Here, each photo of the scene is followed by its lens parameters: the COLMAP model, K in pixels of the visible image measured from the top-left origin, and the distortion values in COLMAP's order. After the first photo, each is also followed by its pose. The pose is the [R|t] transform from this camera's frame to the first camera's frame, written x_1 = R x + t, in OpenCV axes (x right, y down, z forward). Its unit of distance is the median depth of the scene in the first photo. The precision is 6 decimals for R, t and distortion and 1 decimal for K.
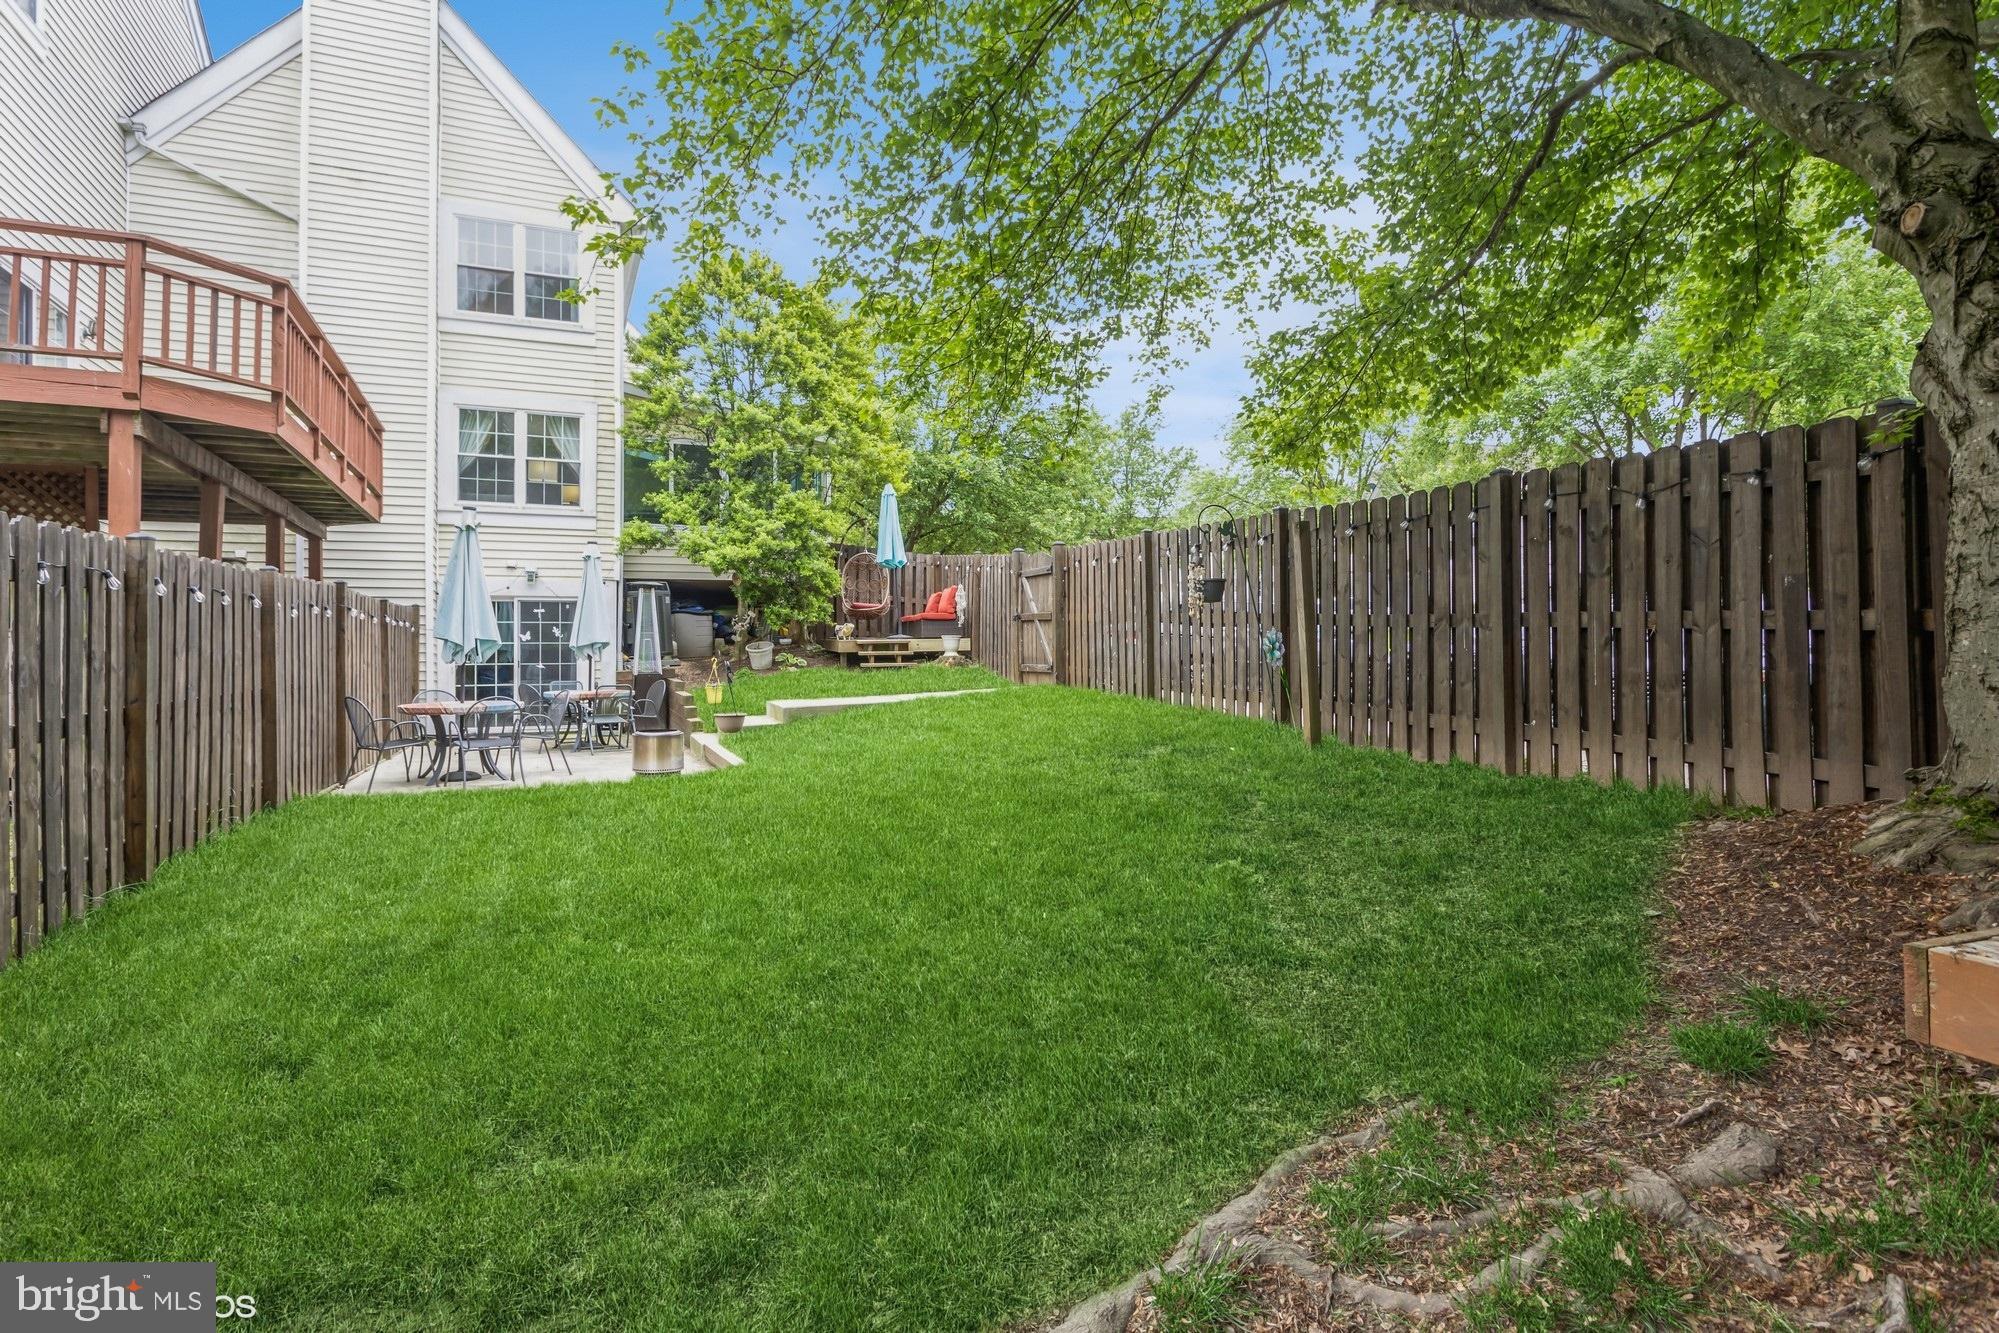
lens RADIAL K [[1058.9, 0, 975.0], [0, 1058.9, 646.1], [0, 0, 1]] dist [-0.002341, 0.002486]
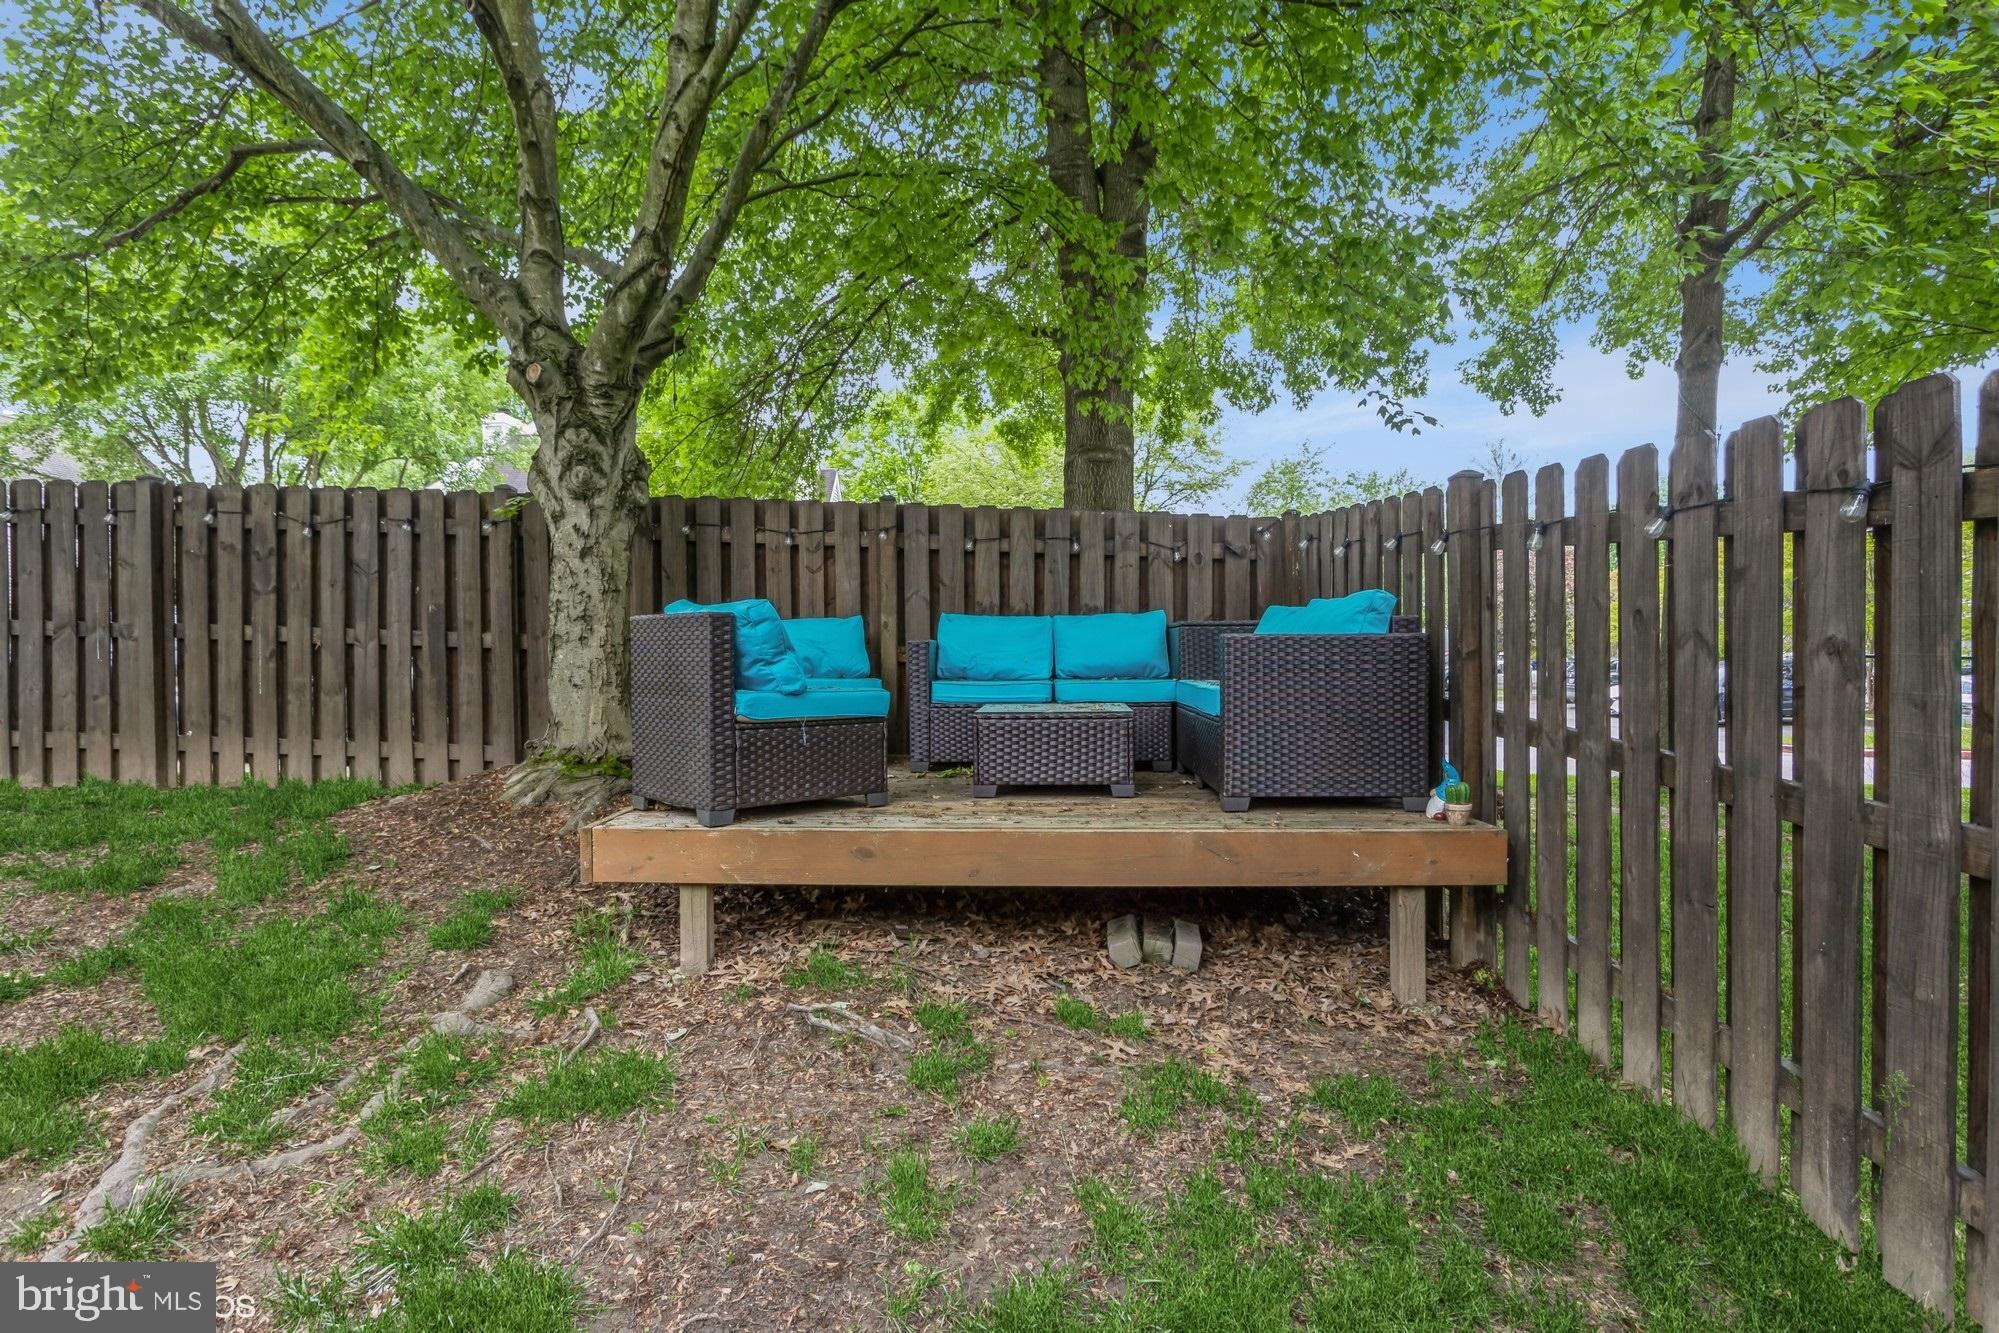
lens RADIAL K [[1059.9, 0, 937.4], [0, 1059.9, 635.2], [0, 0, 1]] dist [0.001819, 0.001328]
pose [[0.393292, 0.031412, 0.918877, -0.194512], [-0.008972, 0.999500, -0.030328, 0.005383], [-0.919370, 0.003683, 0.393377, -0.085708]]
